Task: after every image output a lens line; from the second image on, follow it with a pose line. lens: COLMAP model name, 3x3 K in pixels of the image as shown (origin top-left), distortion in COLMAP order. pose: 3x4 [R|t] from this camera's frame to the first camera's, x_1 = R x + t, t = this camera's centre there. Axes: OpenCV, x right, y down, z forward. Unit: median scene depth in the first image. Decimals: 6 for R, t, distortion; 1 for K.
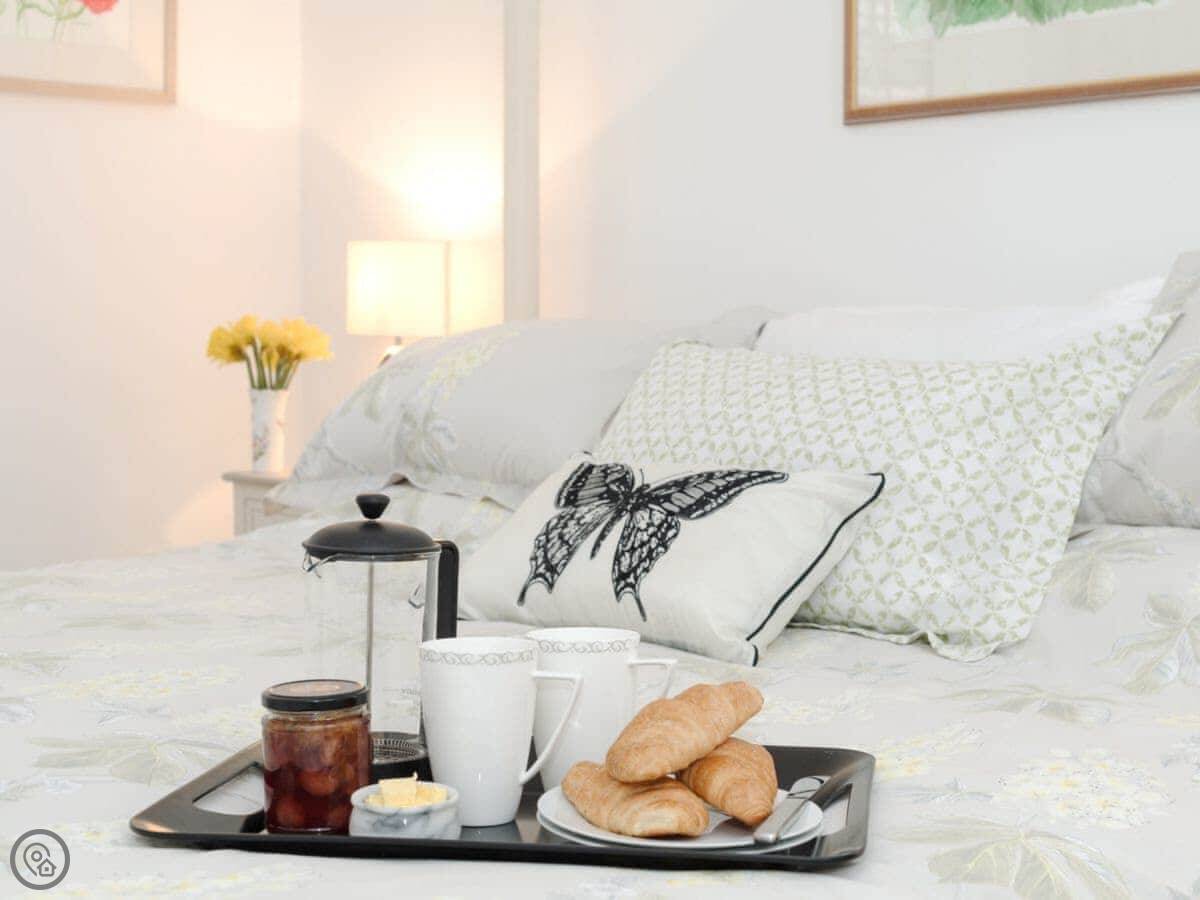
lens RADIAL K [[2089.8, 0, 600.0], [0, 2089.8, 450.0], [0, 0, 1]] dist [-0.066285, -0.126797]
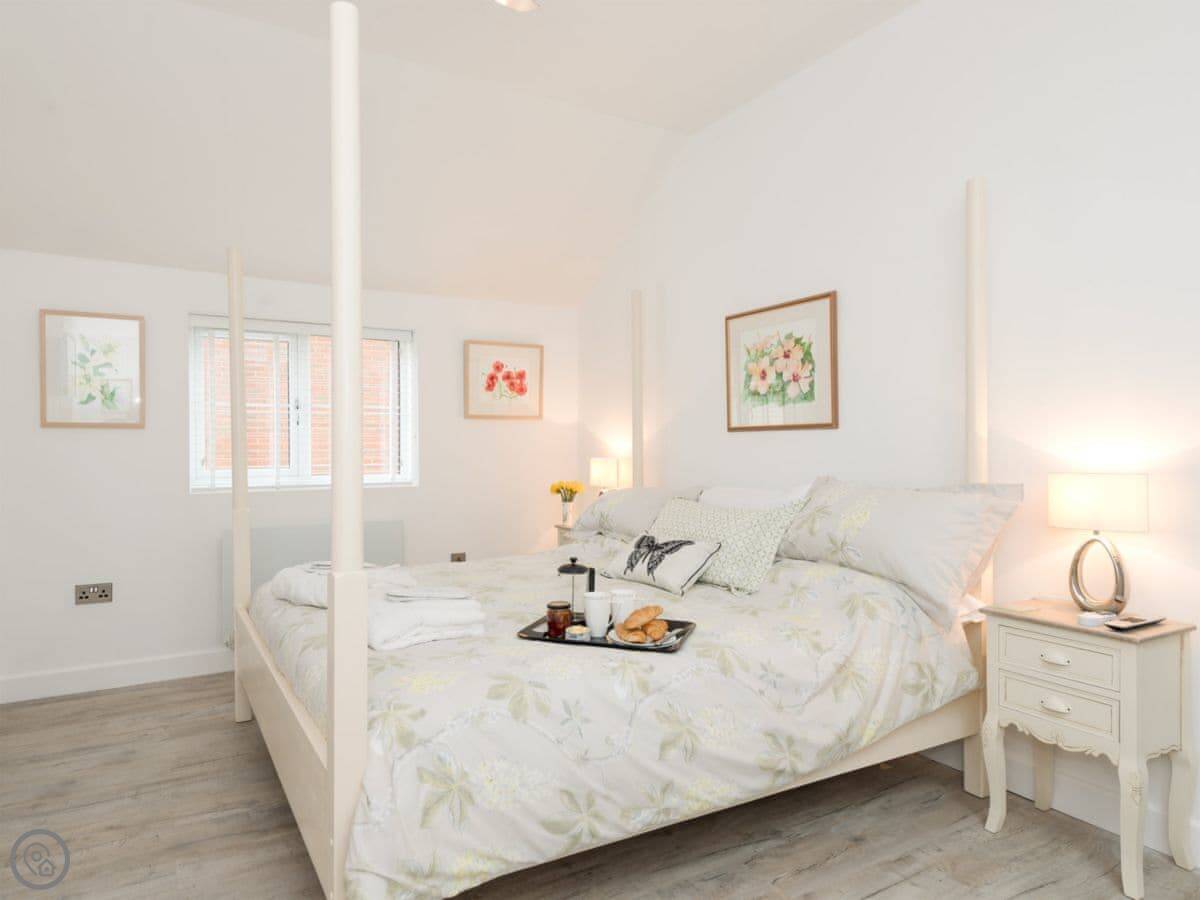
lens RADIAL K [[717.1, 0, 515.1], [0, 717.1, 445.9], [0, 0, 1]] dist [0.001331, -0.000039]
pose [[0.967633, -0.015478, -0.251888, 0.106583], [-0.000050, 0.998106, -0.061524, -0.083292], [0.252363, 0.059545, 0.965799, -0.337163]]
